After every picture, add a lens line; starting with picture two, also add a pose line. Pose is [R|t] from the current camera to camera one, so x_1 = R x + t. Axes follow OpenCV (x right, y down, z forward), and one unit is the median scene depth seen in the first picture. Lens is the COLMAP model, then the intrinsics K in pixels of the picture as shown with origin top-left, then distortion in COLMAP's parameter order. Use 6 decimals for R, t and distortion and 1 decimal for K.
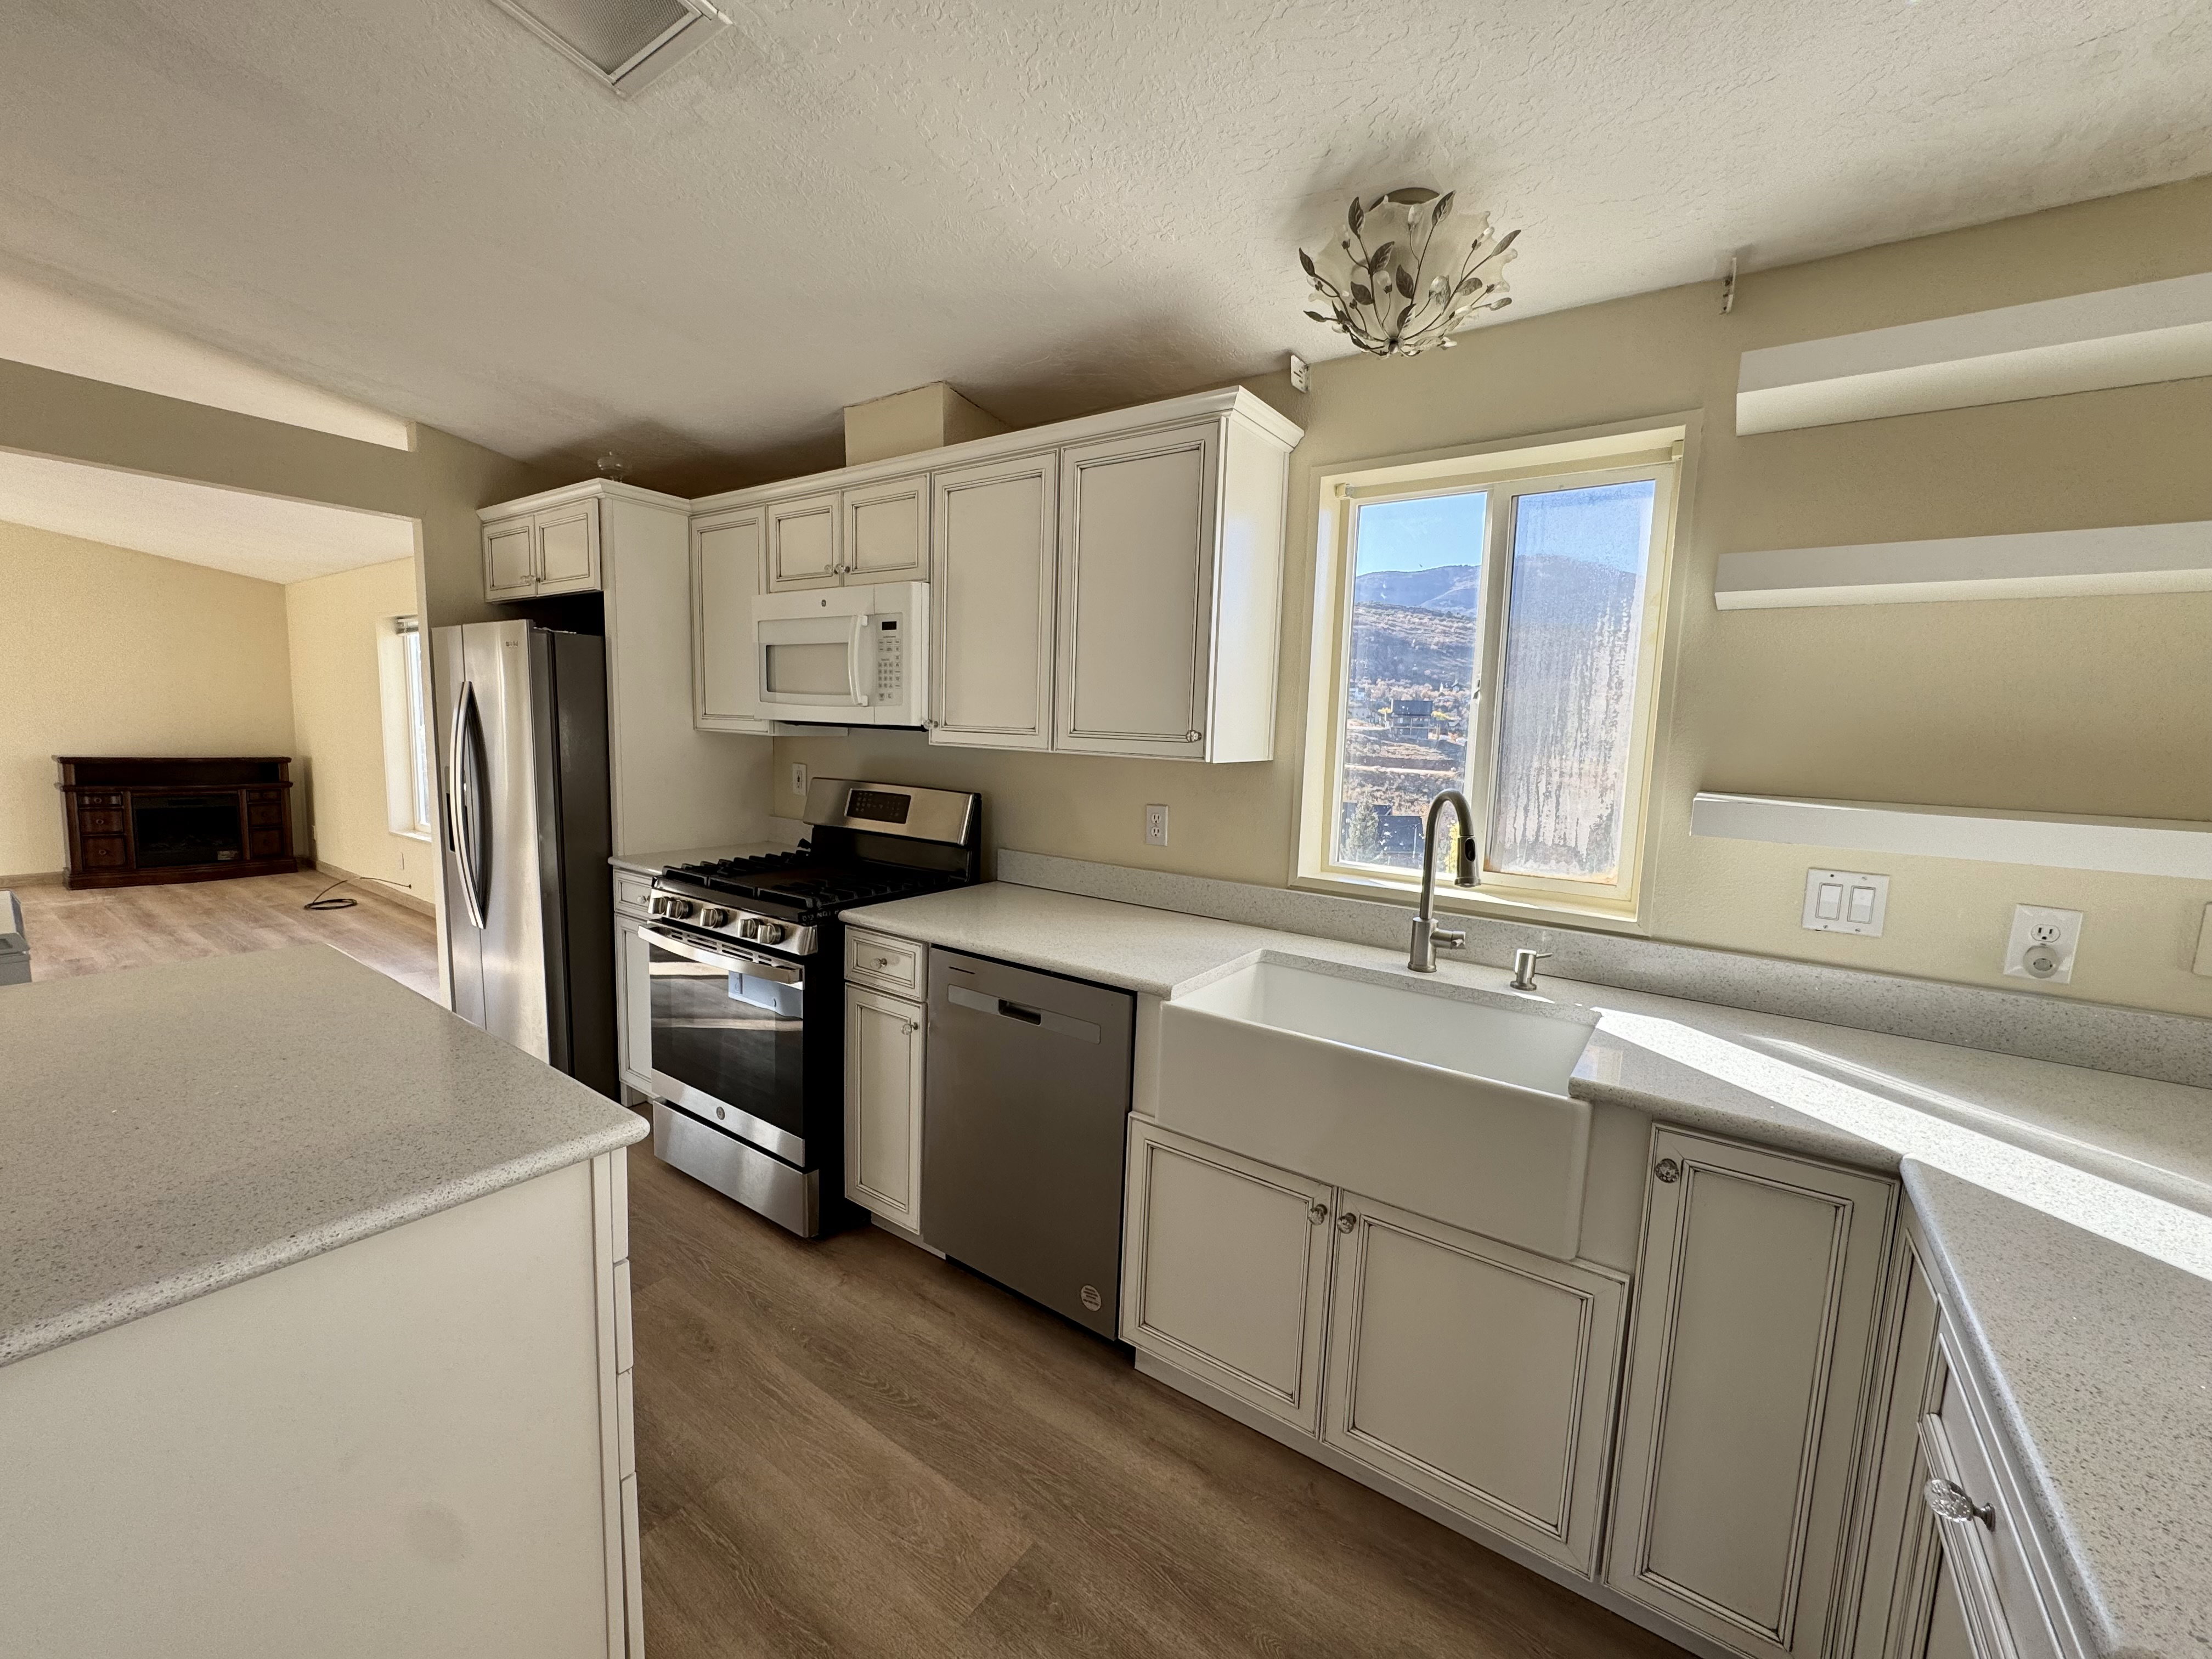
lens RADIAL K [[879.1, 0, 1106.0], [0, 879.1, 829.5], [0, 0, 1]] dist [-0.007024, 0.000239]
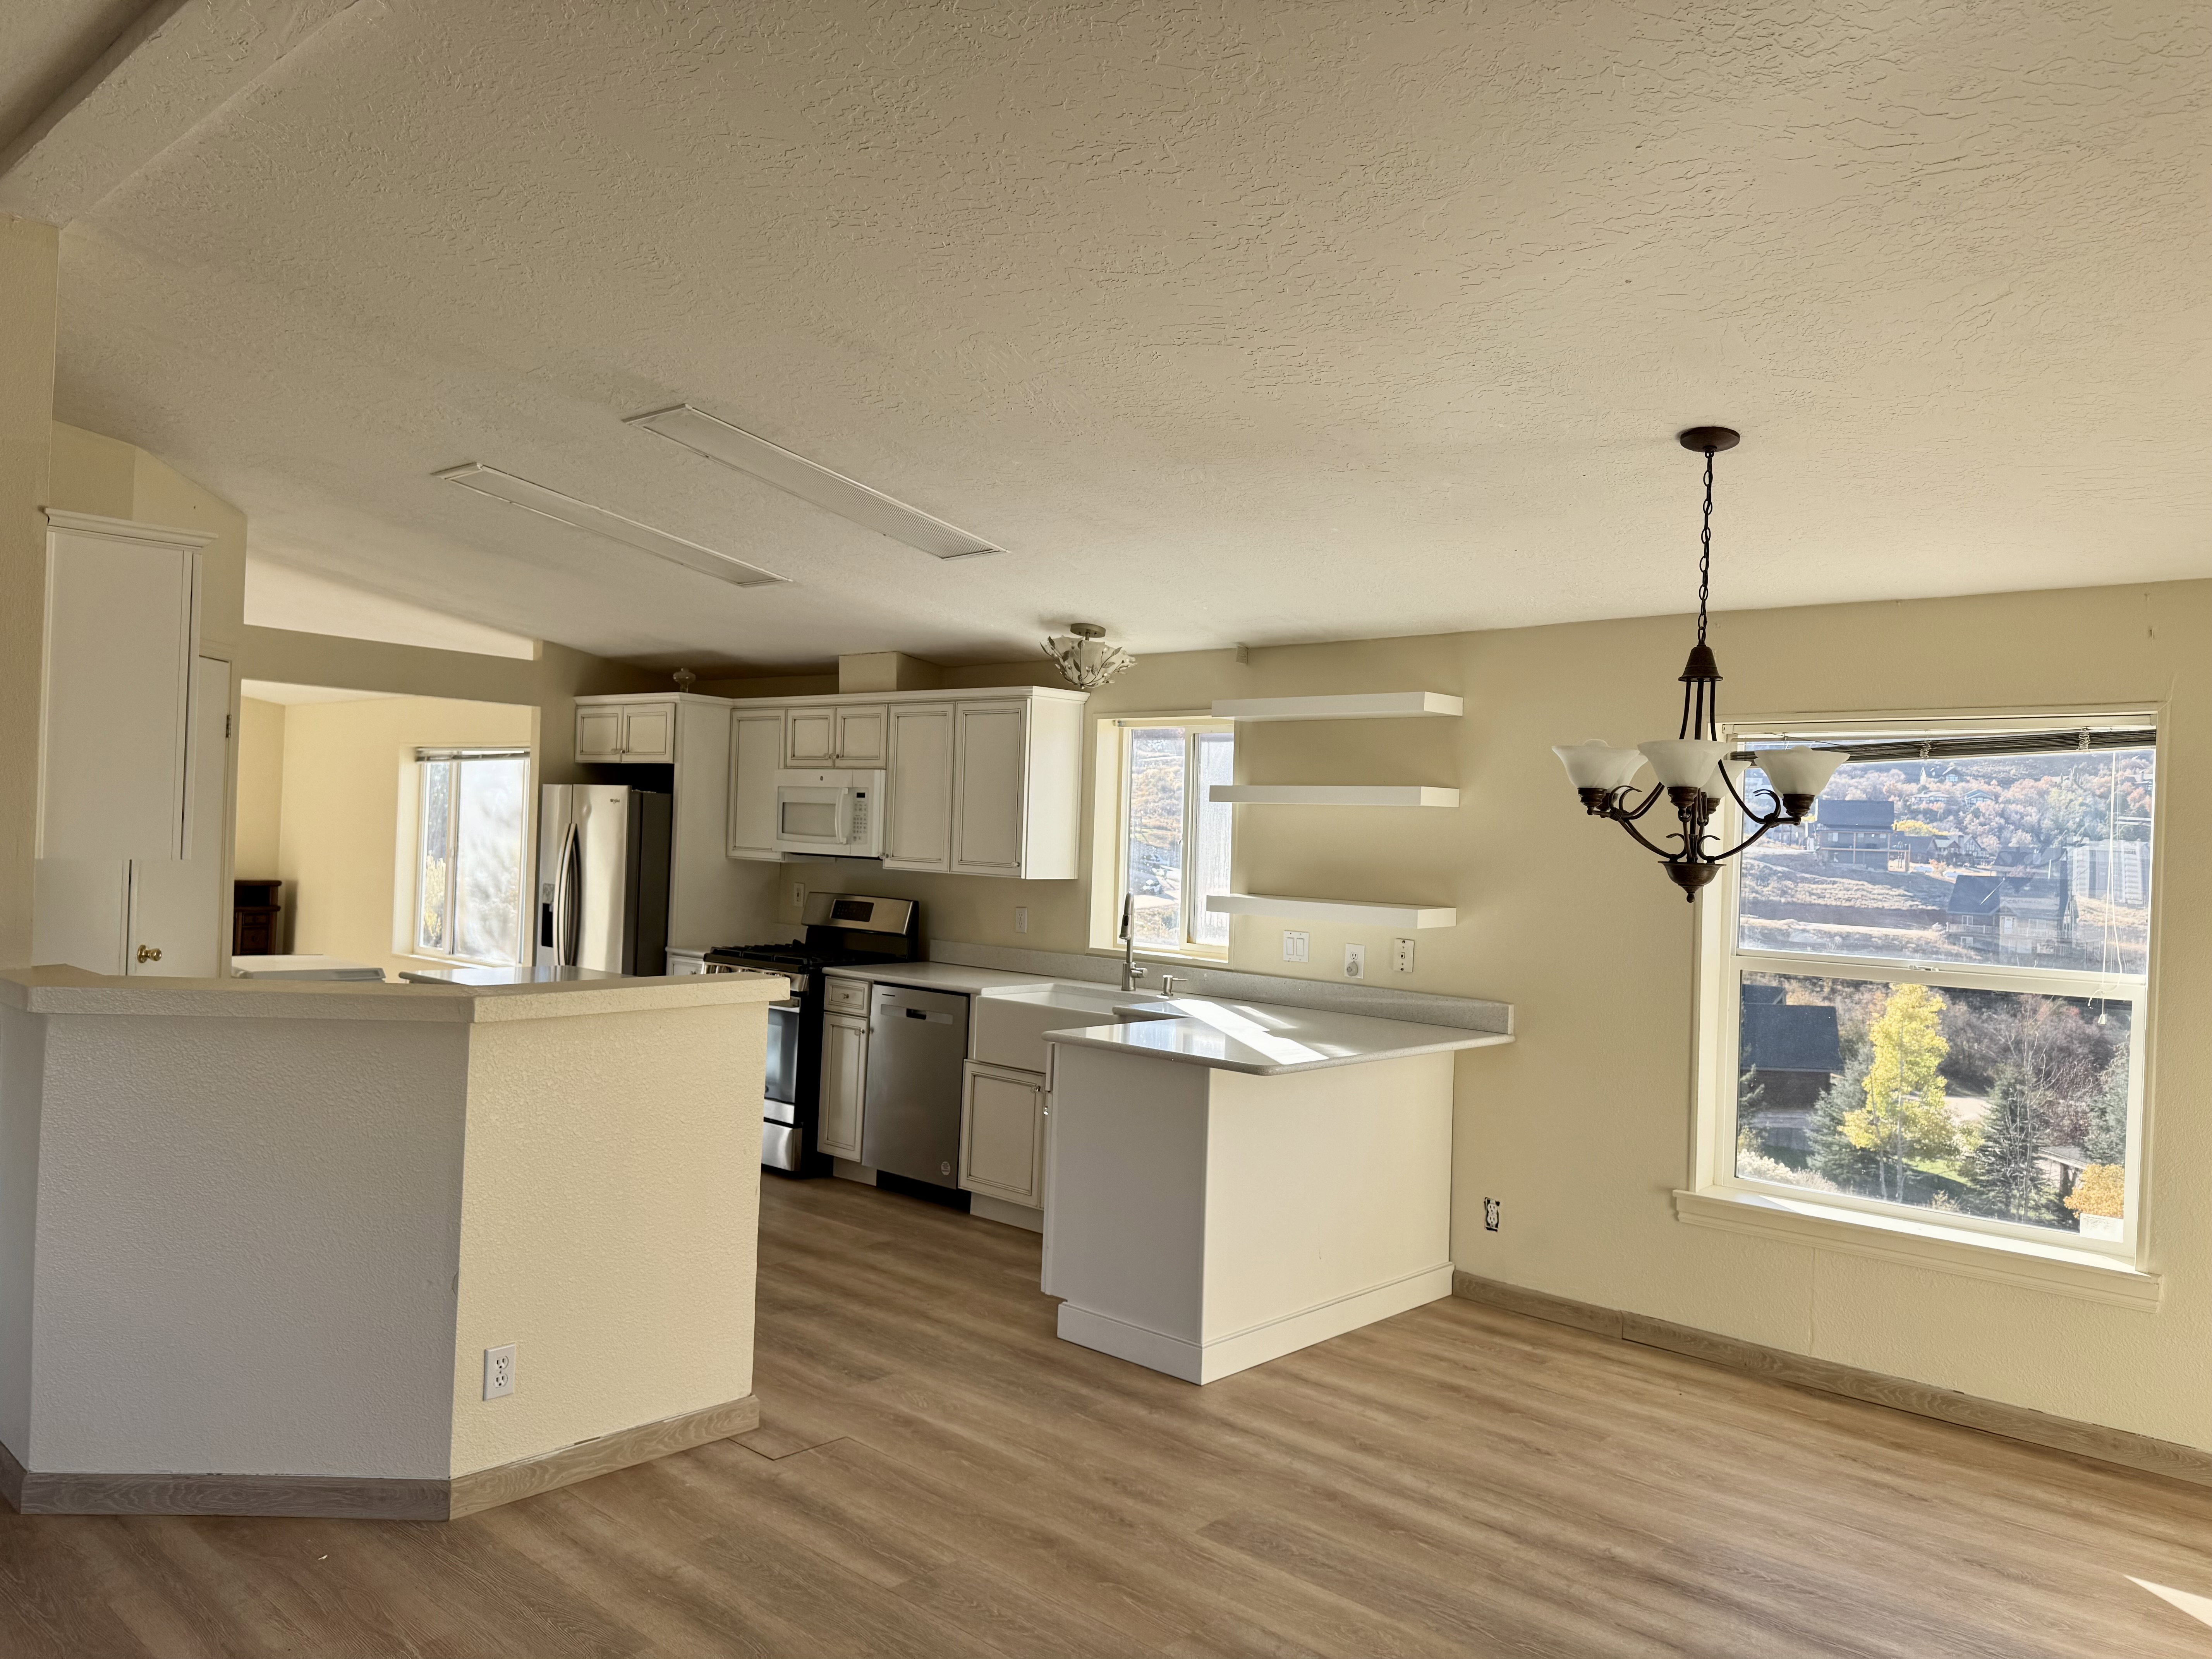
lens RADIAL K [[1553.2, 0, 1114.5], [0, 1553.2, 828.9], [0, 0, 1]] dist [0.048287, -0.063367]
pose [[0.993036, 0.002759, -0.117783, 0.520918], [-0.017648, 0.991929, -0.125558, 0.168393], [0.116486, 0.126762, 0.985070, -1.649301]]
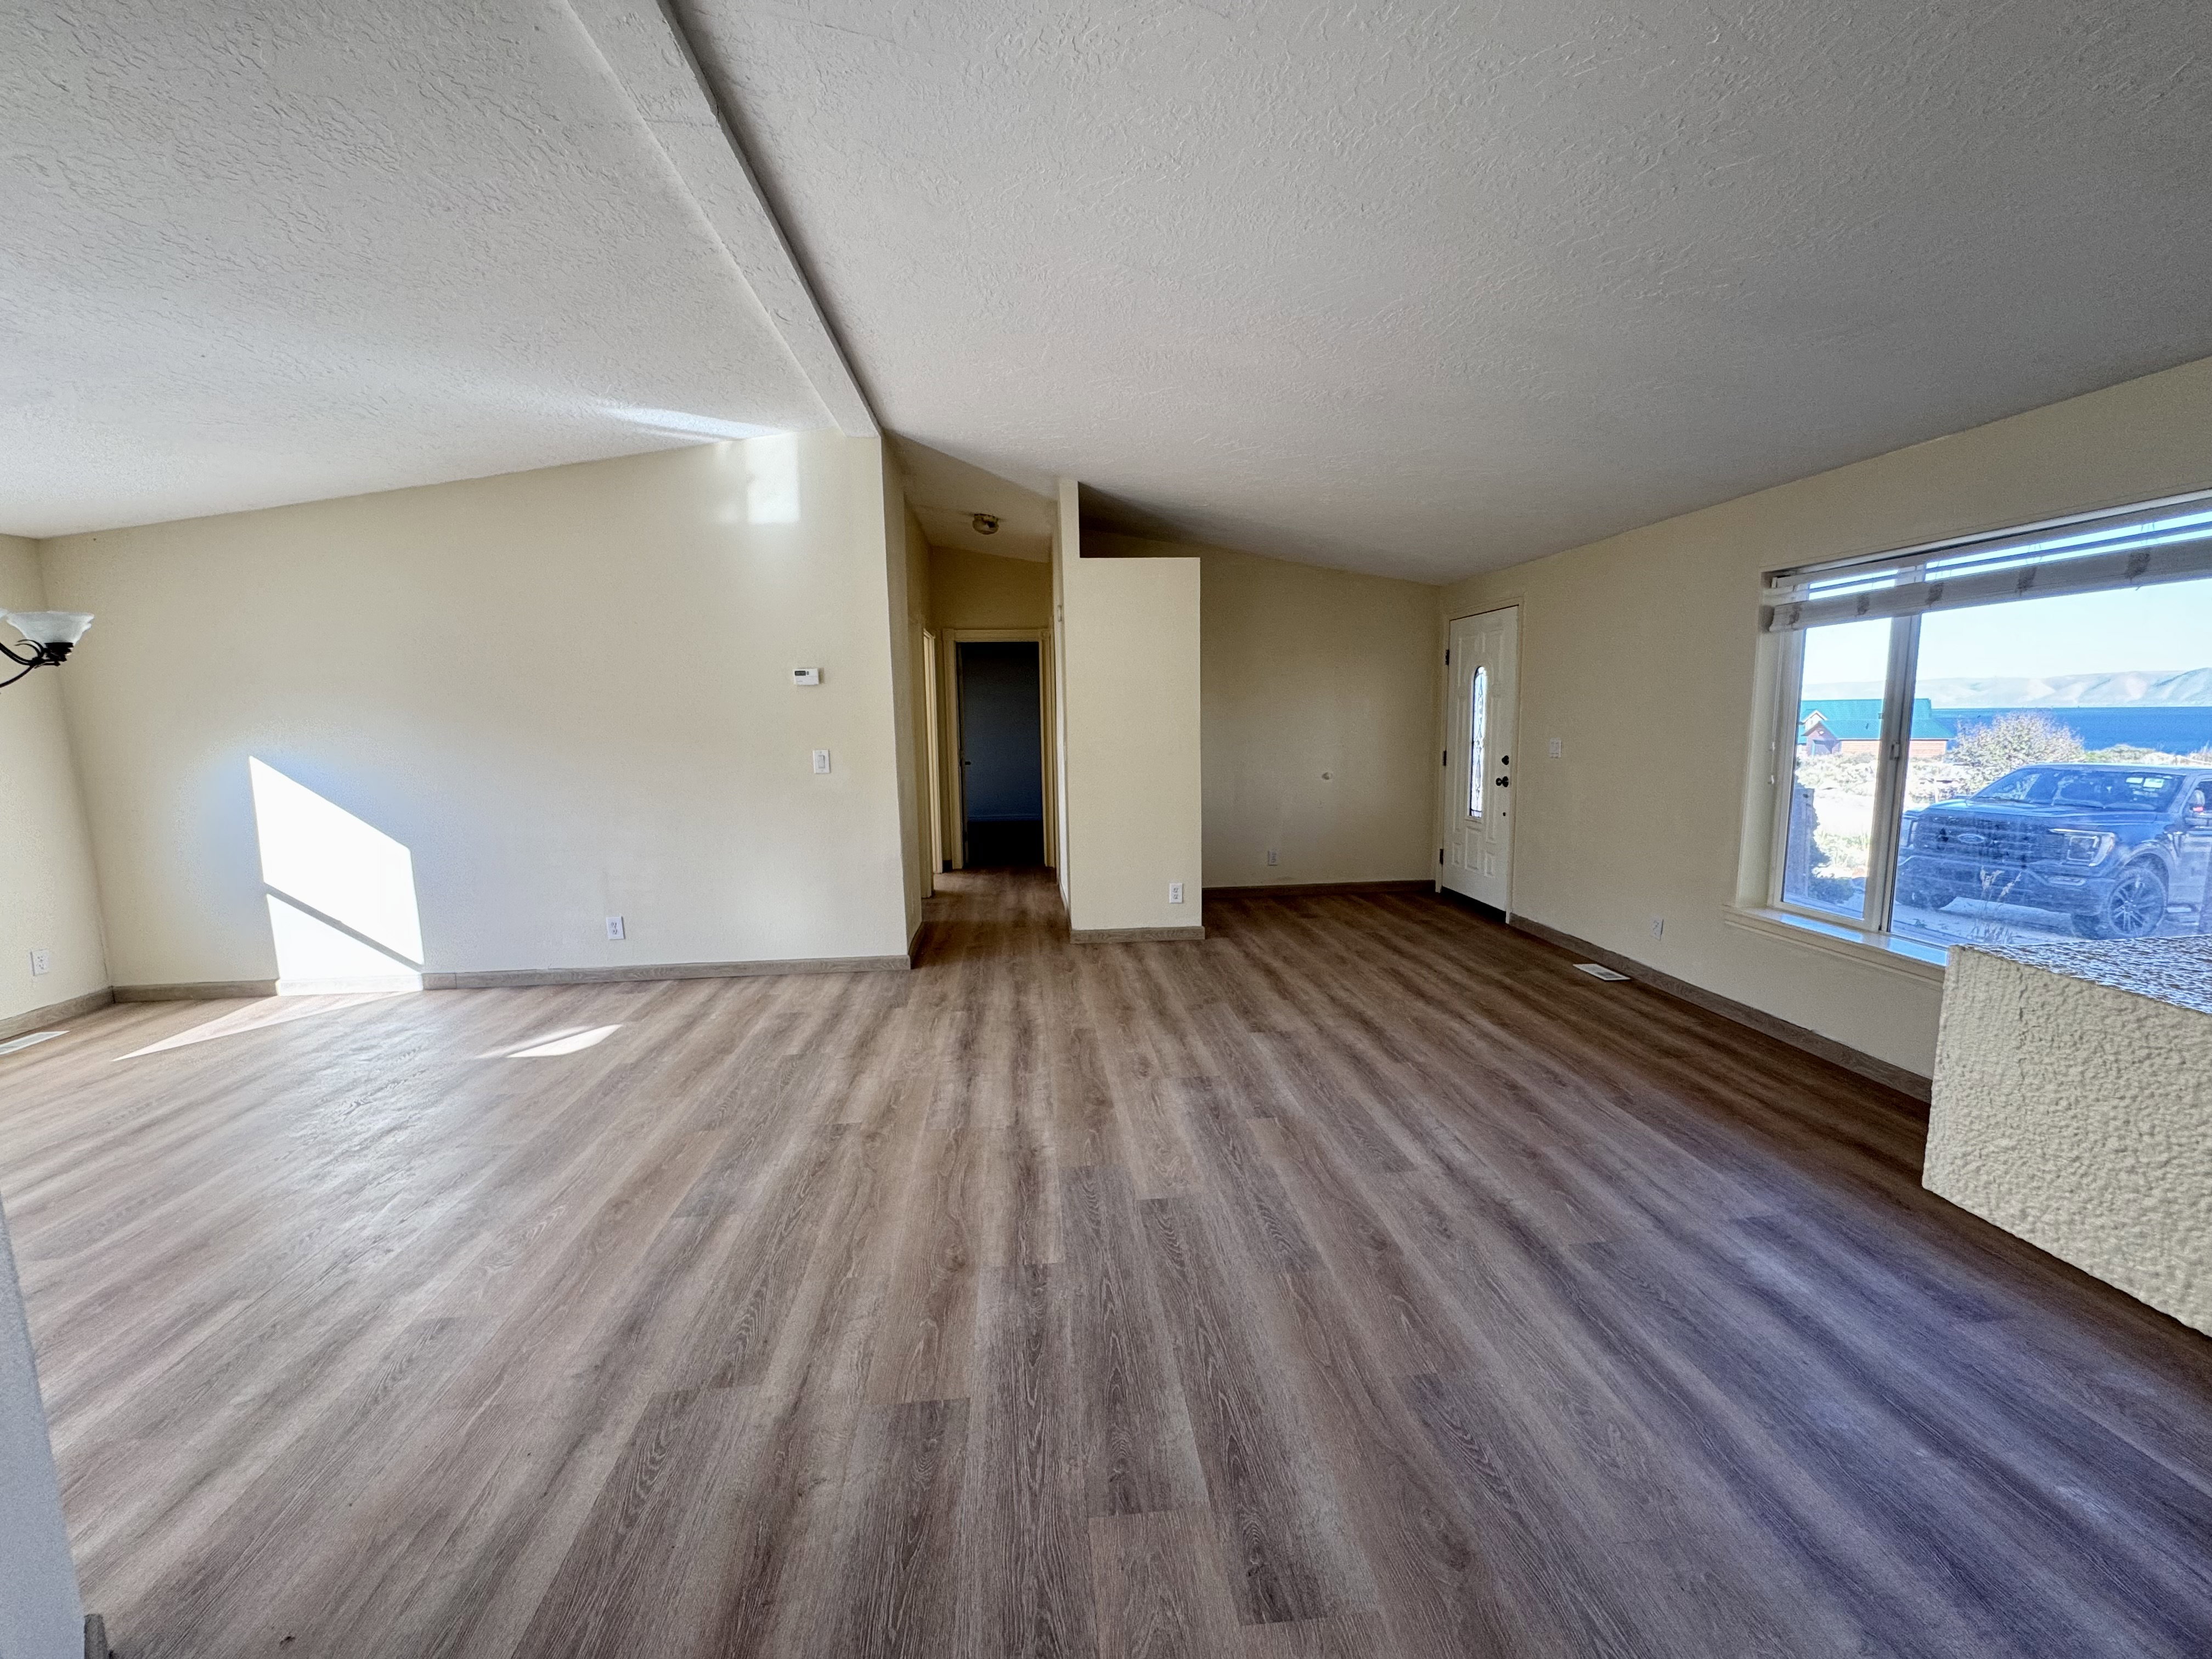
lens RADIAL K [[879.1, 0, 1106.0], [0, 879.1, 829.5], [0, 0, 1]] dist [-0.007024, 0.000239]
pose [[-0.652528, -0.125475, 0.747304, -0.855499], [0.079993, 0.969279, 0.232593, 0.045710], [-0.753530, 0.211553, -0.622445, -0.607598]]
